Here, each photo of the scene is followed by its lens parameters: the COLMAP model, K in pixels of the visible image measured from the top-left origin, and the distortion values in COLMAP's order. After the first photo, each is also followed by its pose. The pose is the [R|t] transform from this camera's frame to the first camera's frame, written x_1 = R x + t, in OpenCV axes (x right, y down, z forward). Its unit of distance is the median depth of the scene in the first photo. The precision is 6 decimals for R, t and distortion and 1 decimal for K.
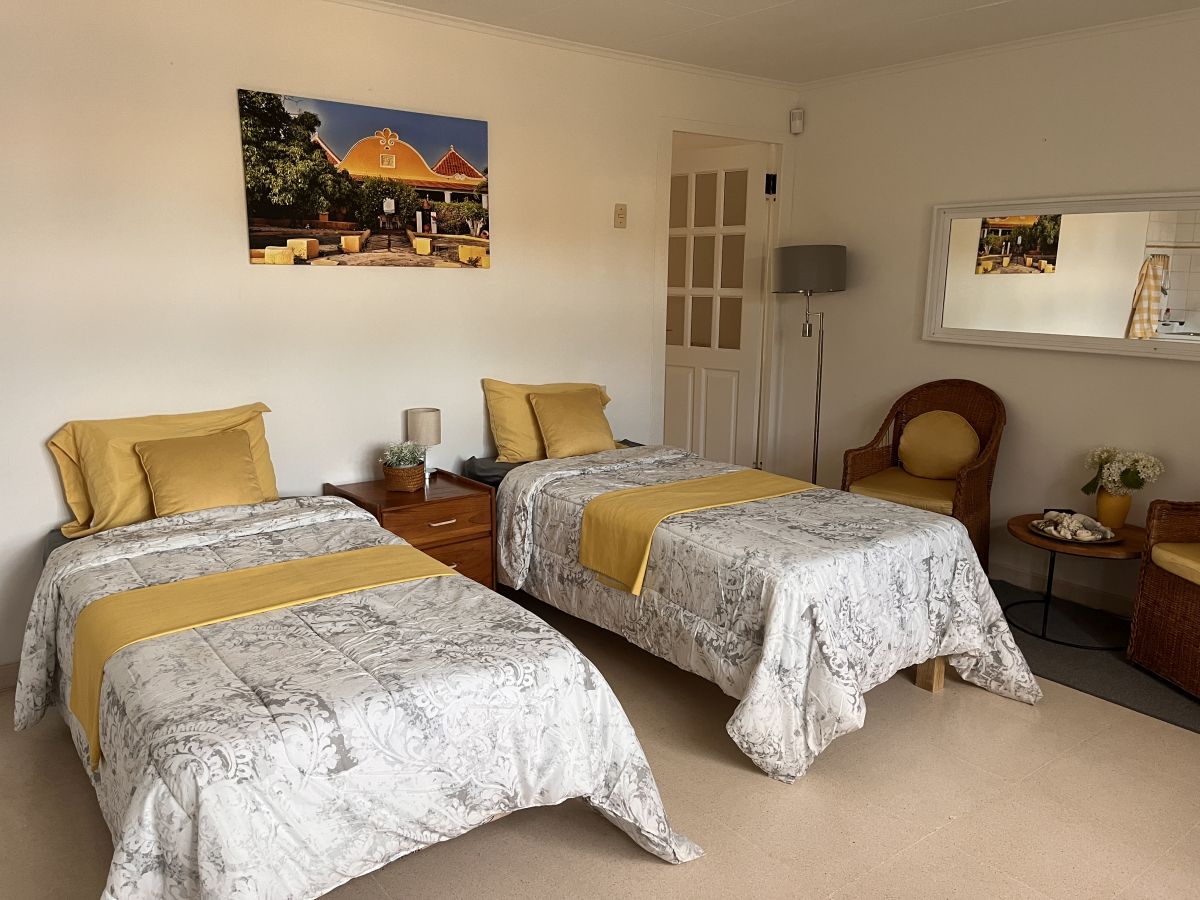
lens RADIAL K [[912.9, 0, 607.7], [0, 912.9, 448.6], [0, 0, 1]] dist [0.067505, -0.086056]
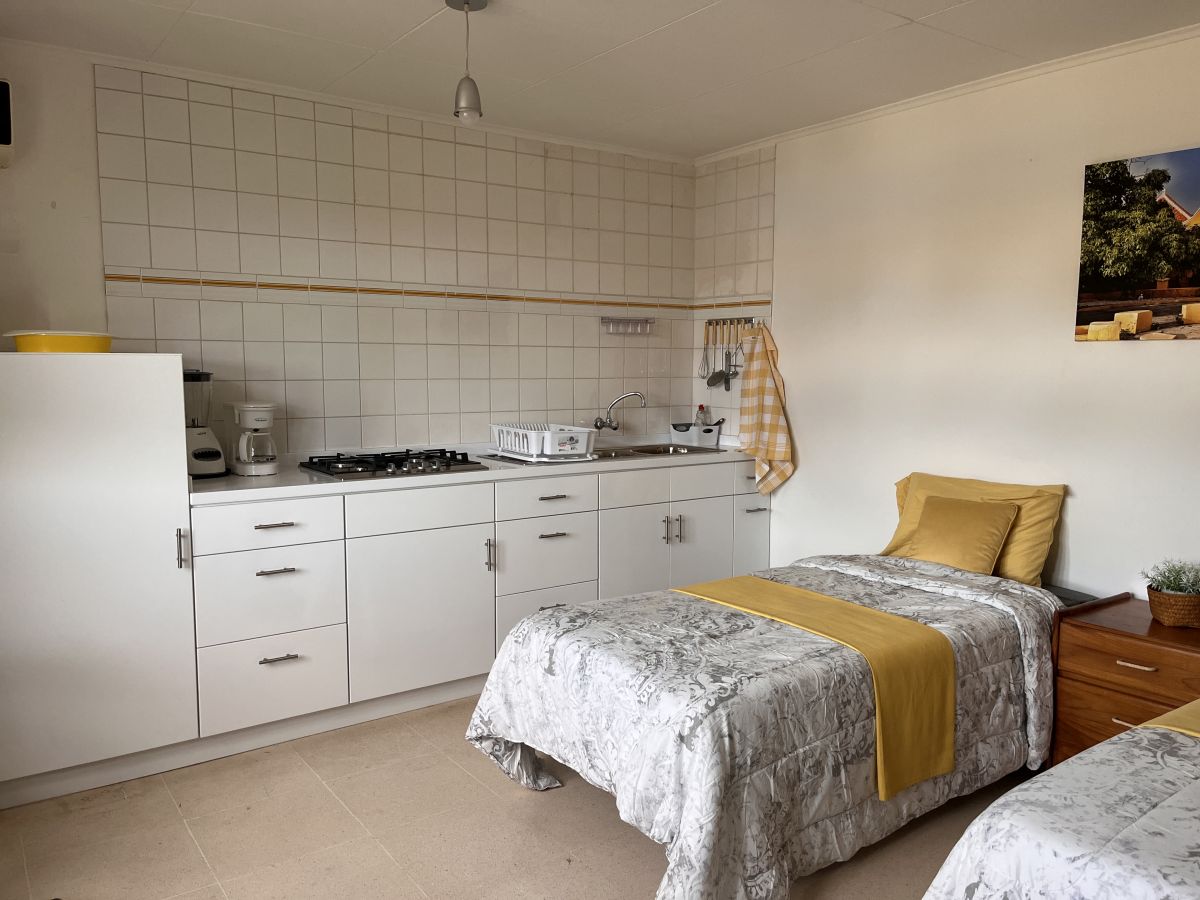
lens RADIAL K [[912.9, 0, 600.7], [0, 912.9, 456.5], [0, 0, 1]] dist [0.067505, -0.086056]
pose [[-0.037326, 0.088668, -0.995362, 0.617285], [-0.198249, 0.975601, 0.094342, -0.077060], [0.979441, 0.200851, -0.018837, 0.568779]]
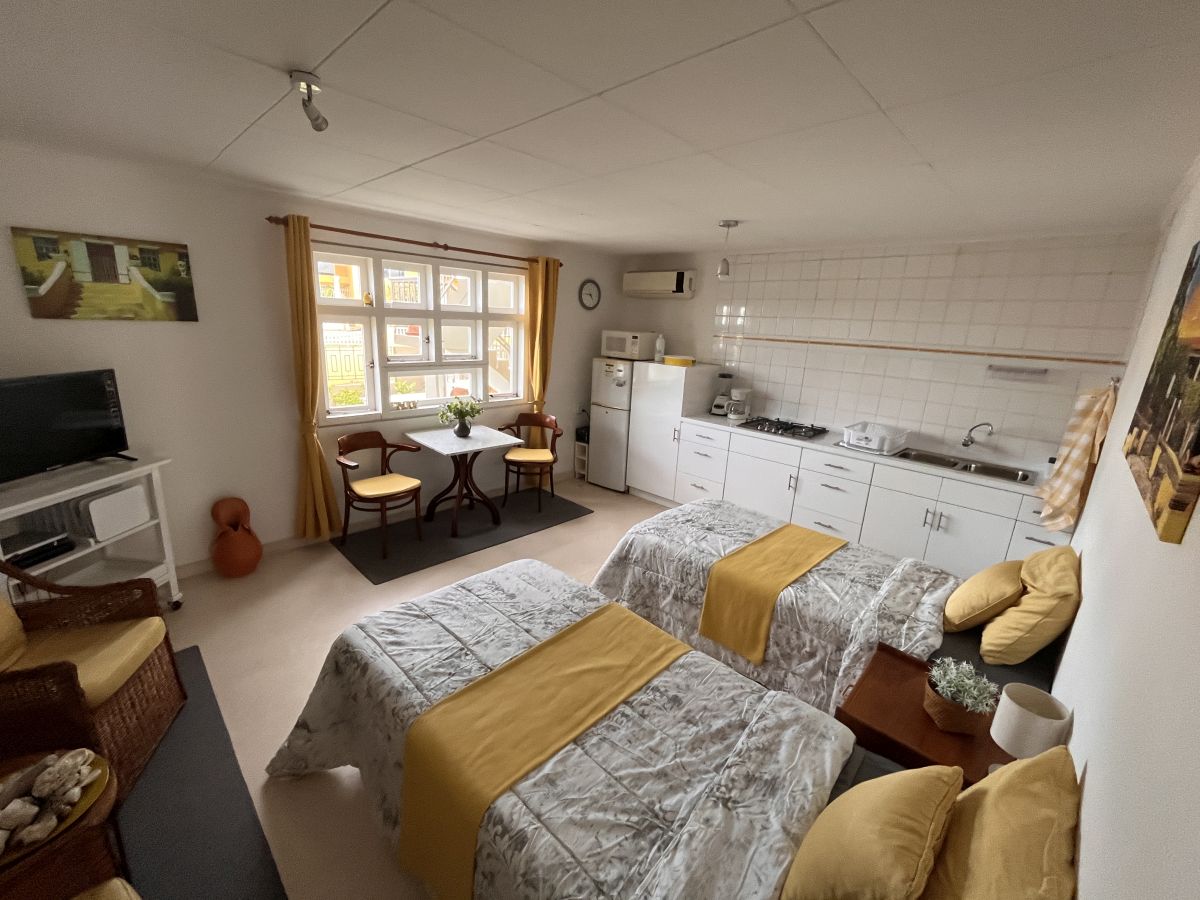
lens RADIAL K [[491.8, 0, 595.3], [0, 491.8, 442.7], [0, 0, 1]] dist [-0.001698, 0.000208]
pose [[-0.989268, -0.026133, -0.143757, 0.171881], [-0.085563, 0.901146, 0.424987, -0.368568], [0.118440, 0.432726, -0.893711, 1.378833]]
